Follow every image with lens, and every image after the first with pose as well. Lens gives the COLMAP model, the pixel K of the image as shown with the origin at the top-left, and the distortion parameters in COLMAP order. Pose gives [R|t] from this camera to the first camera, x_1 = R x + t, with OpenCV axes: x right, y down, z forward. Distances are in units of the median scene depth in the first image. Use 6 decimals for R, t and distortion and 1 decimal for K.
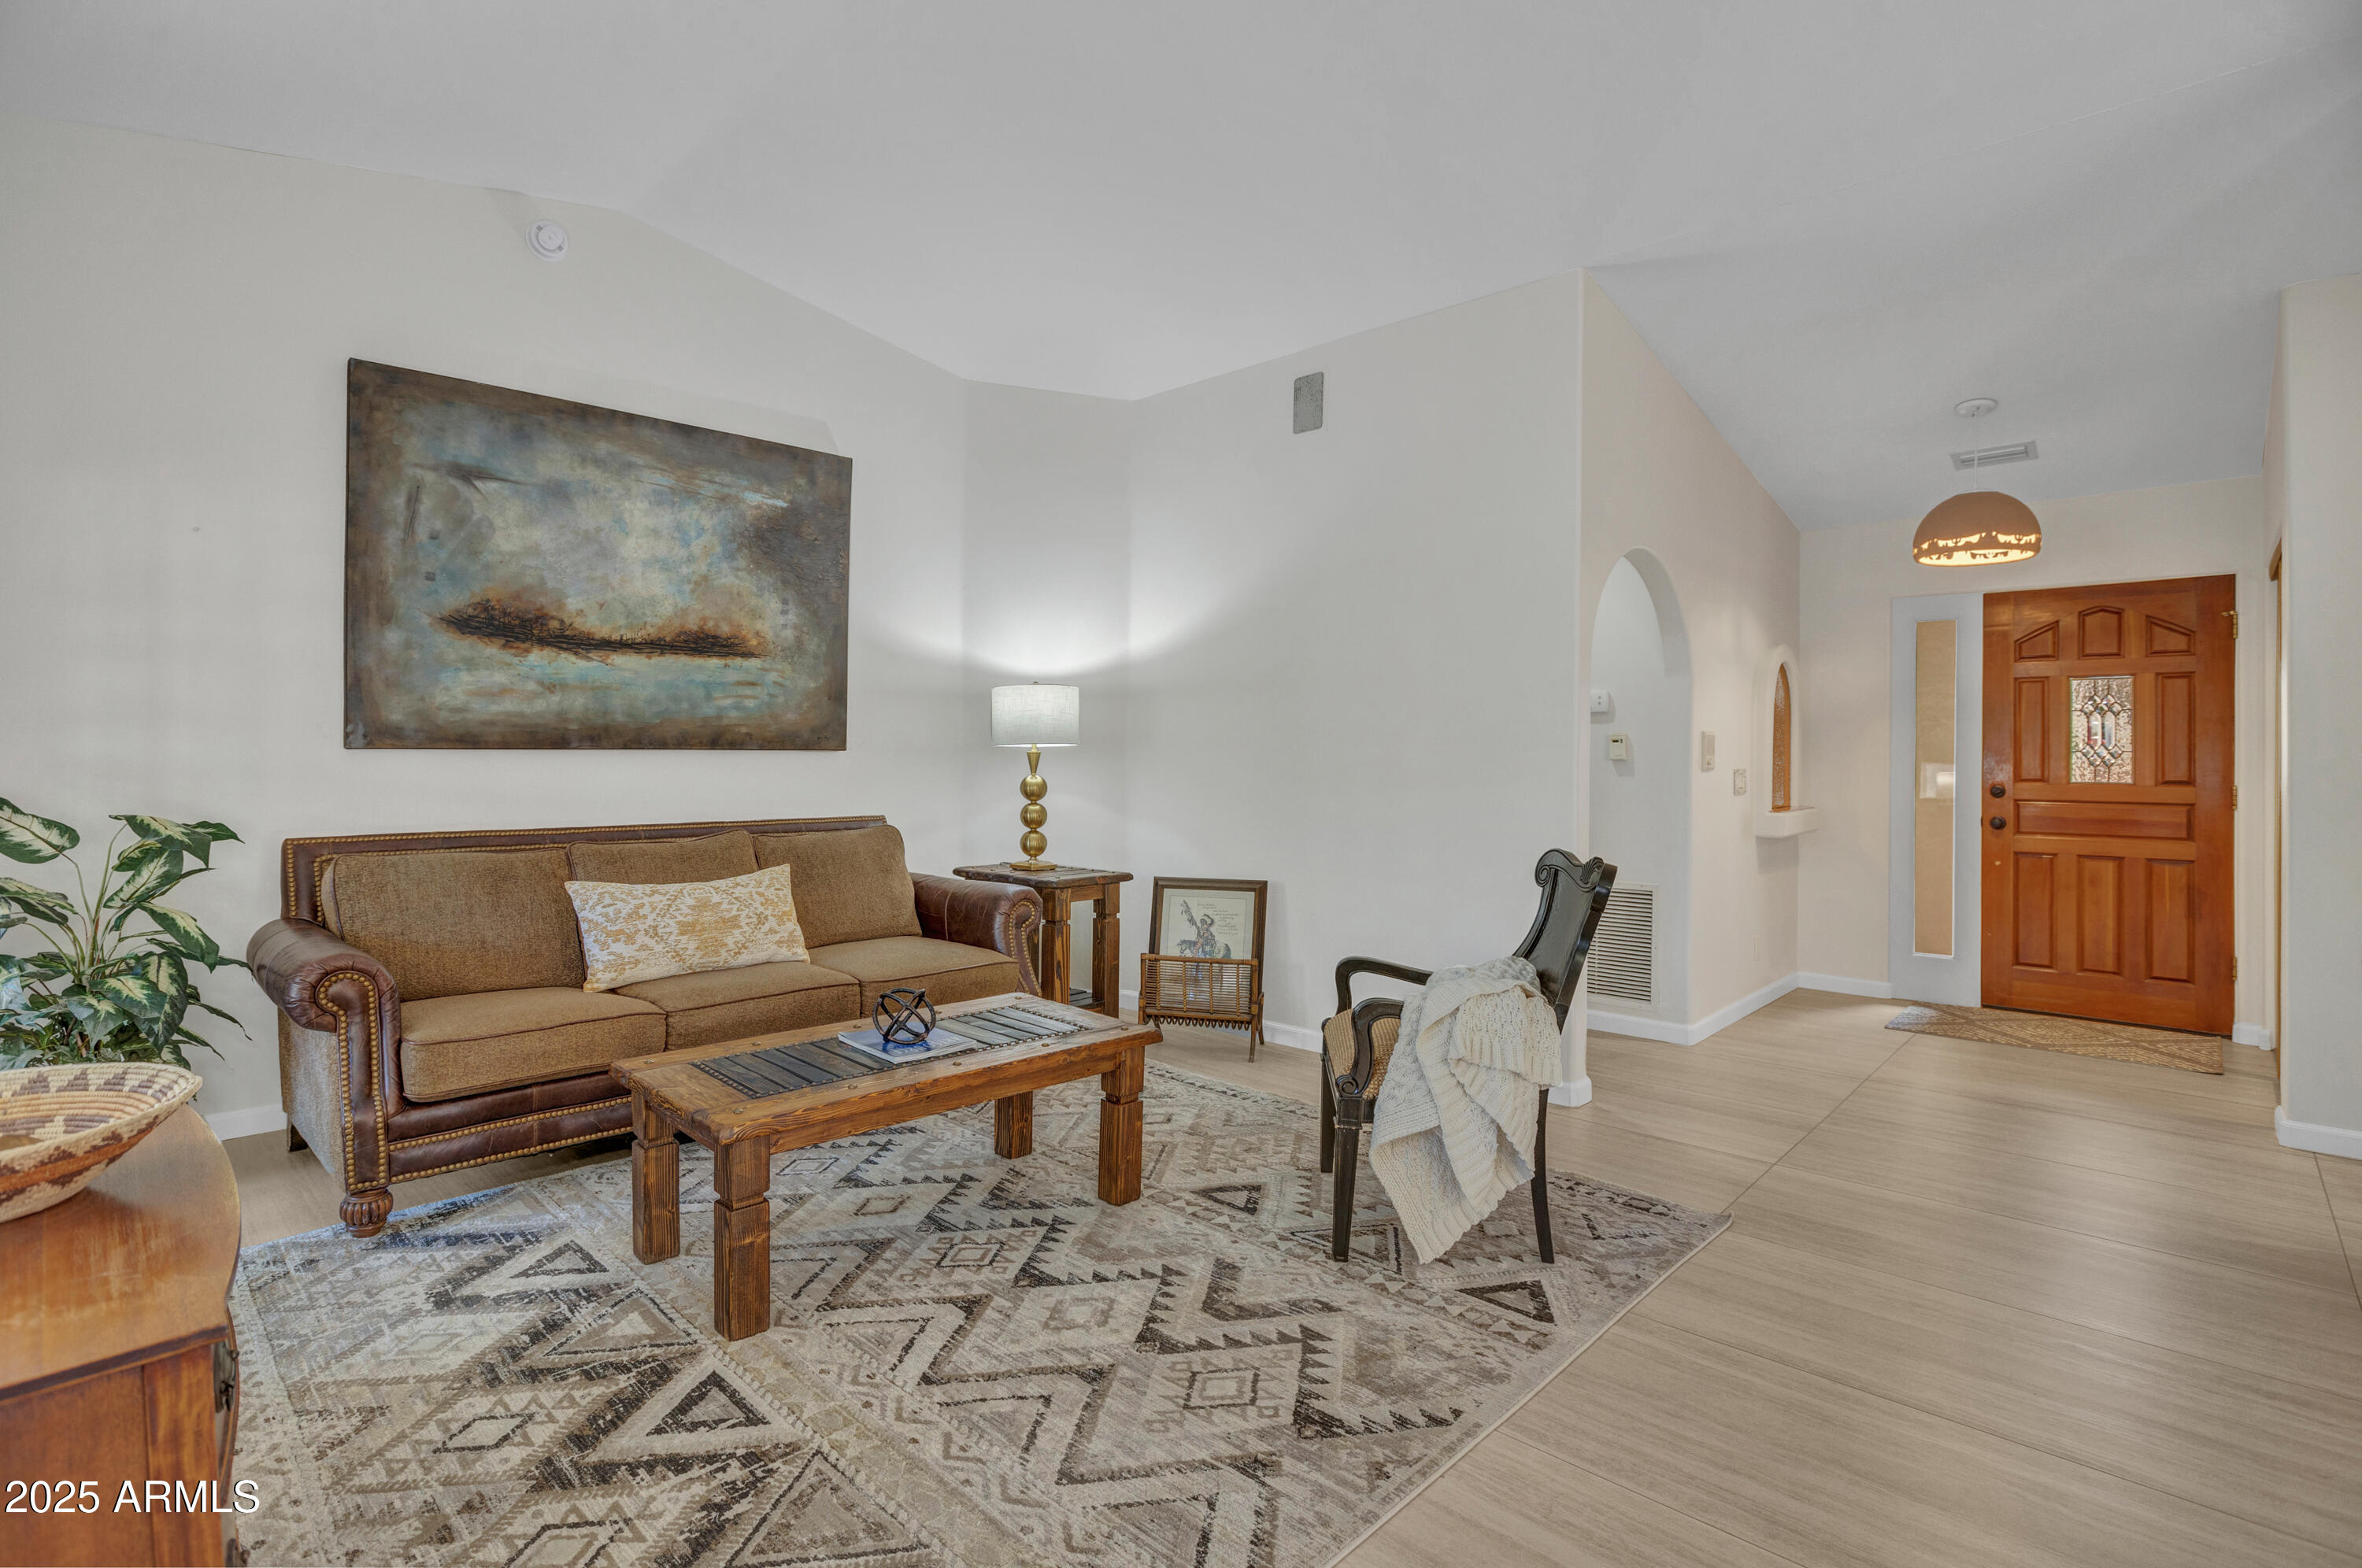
lens RADIAL K [[1088.4, 0, 1177.7], [0, 1088.4, 763.2], [0, 0, 1]] dist [-0.084954, 0.026343]
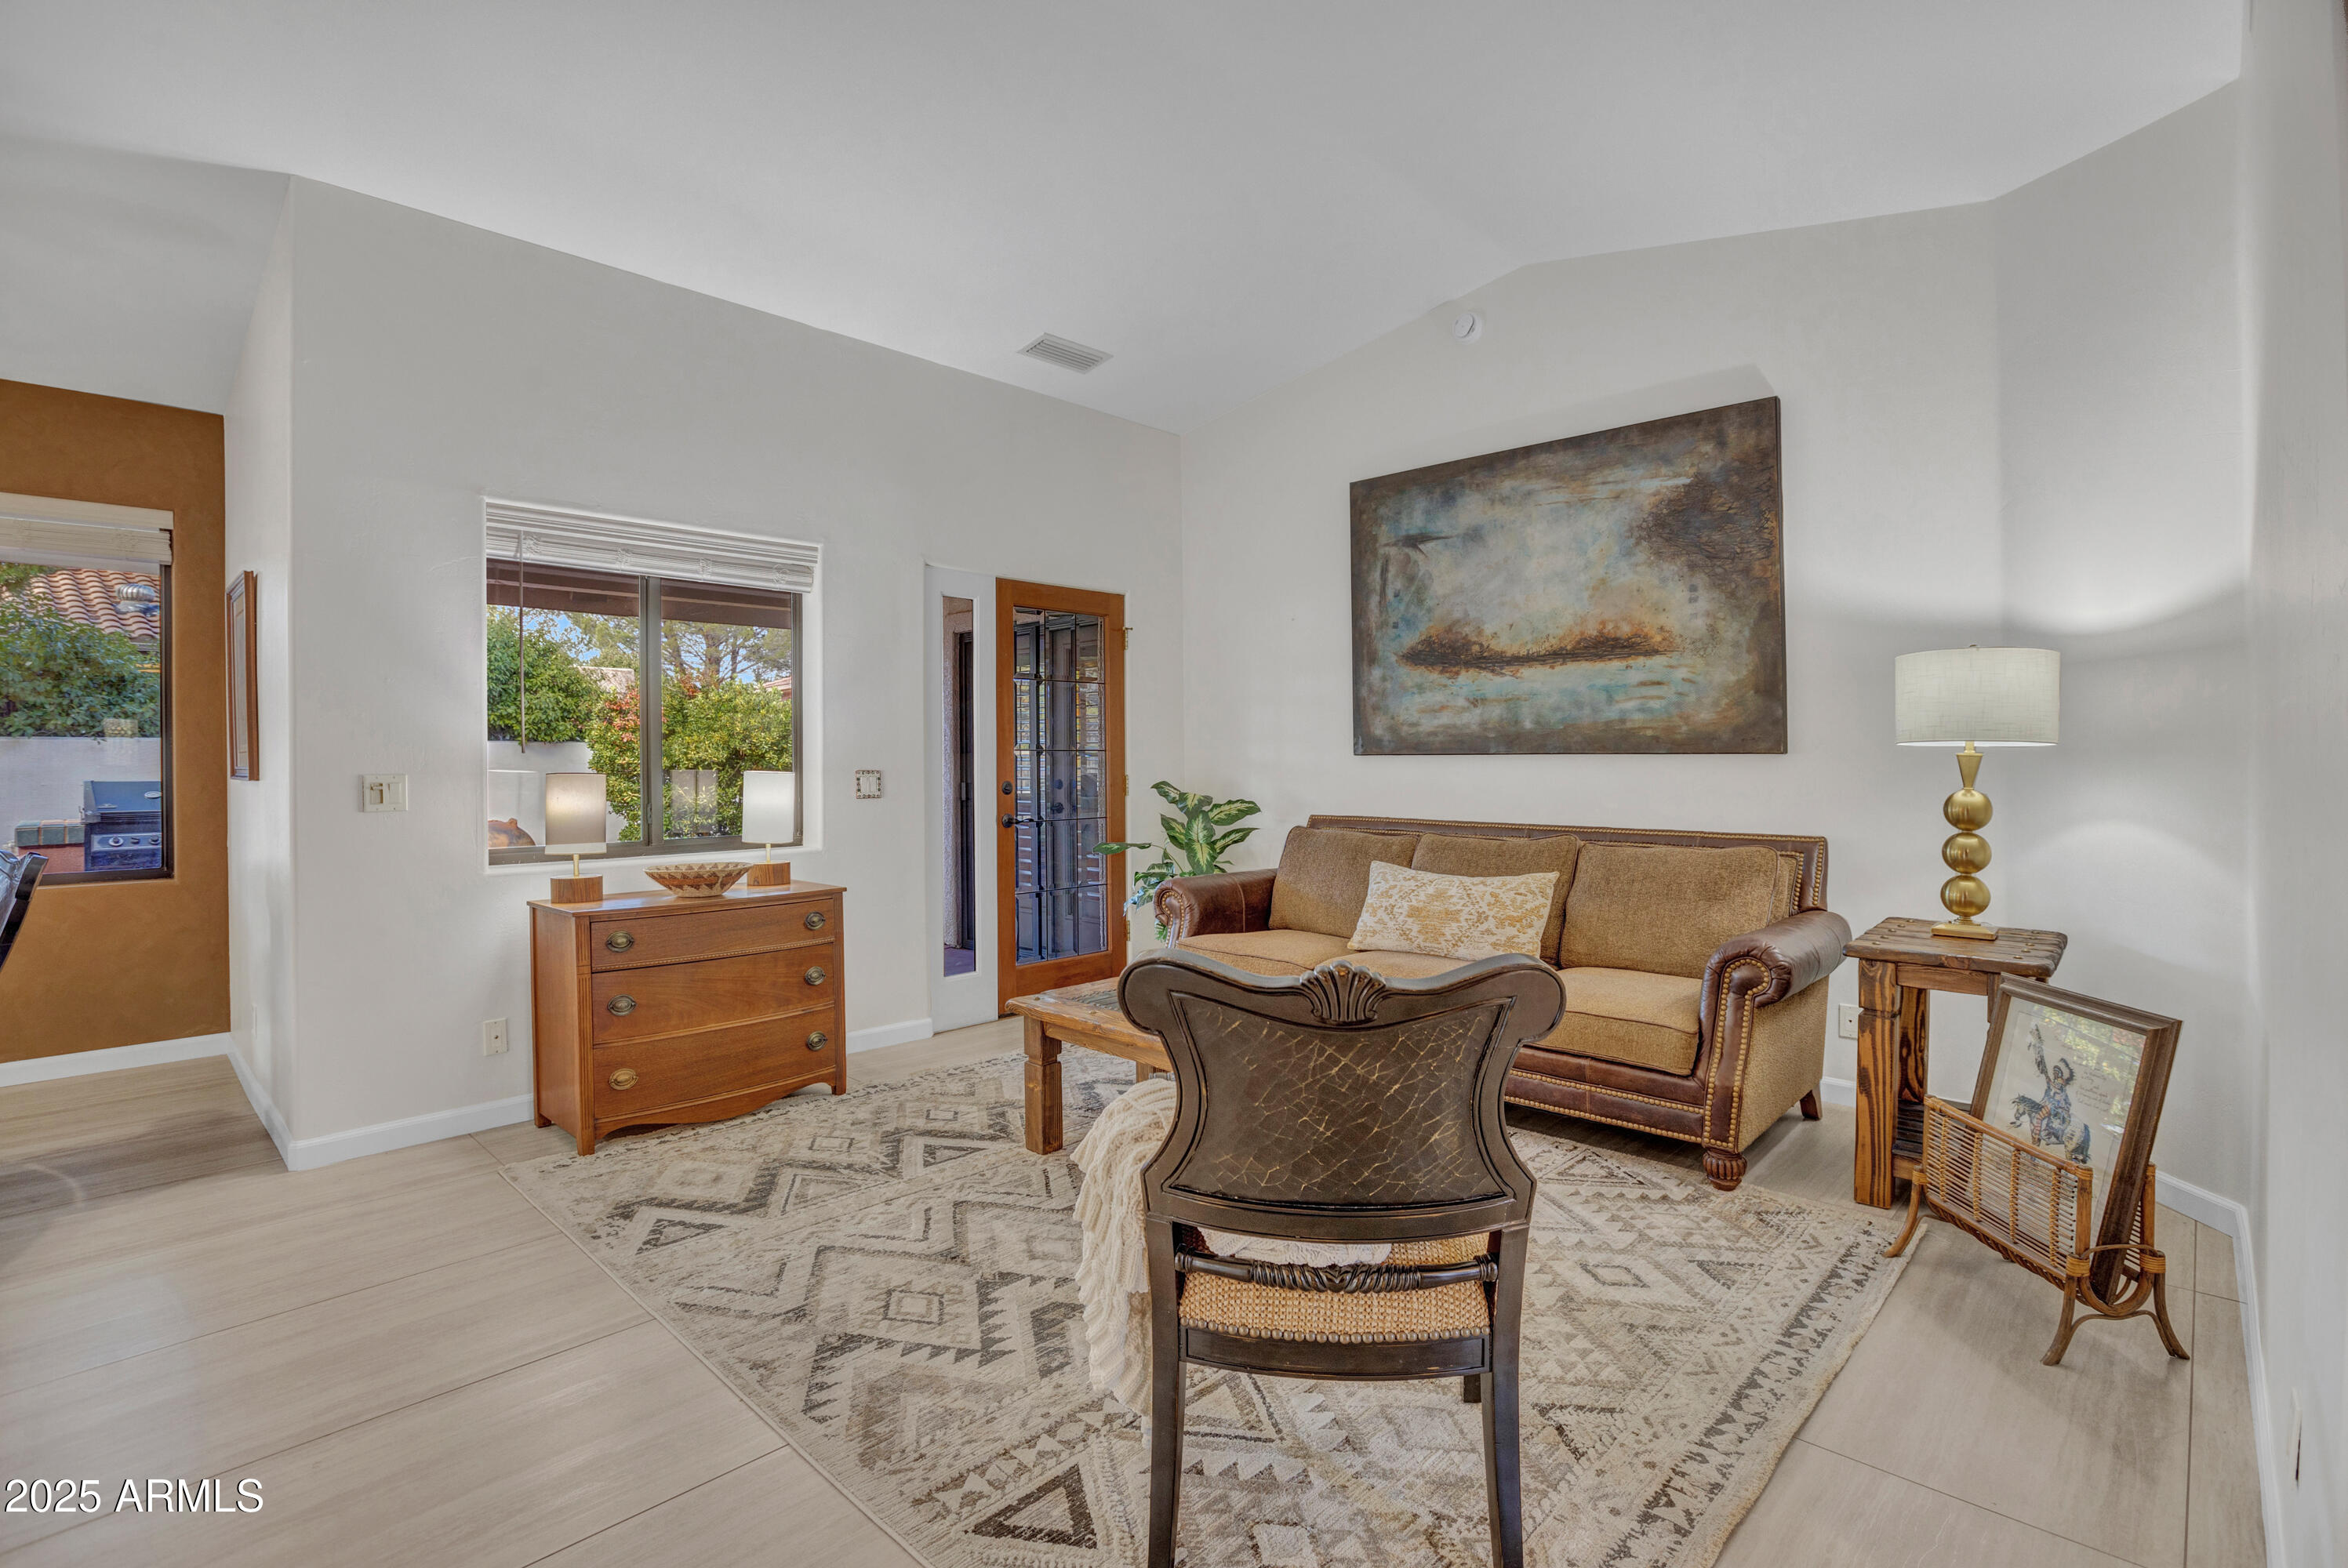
lens RADIAL K [[1095.6, 0, 1173.4], [0, 1095.6, 737.9], [0, 0, 1]] dist [-0.026328, 0.001591]
pose [[0.019804, -0.024565, -0.999502, 0.577080], [-0.011066, 0.999632, -0.024787, 0.001766], [0.999743, 0.011551, 0.019524, 0.601378]]
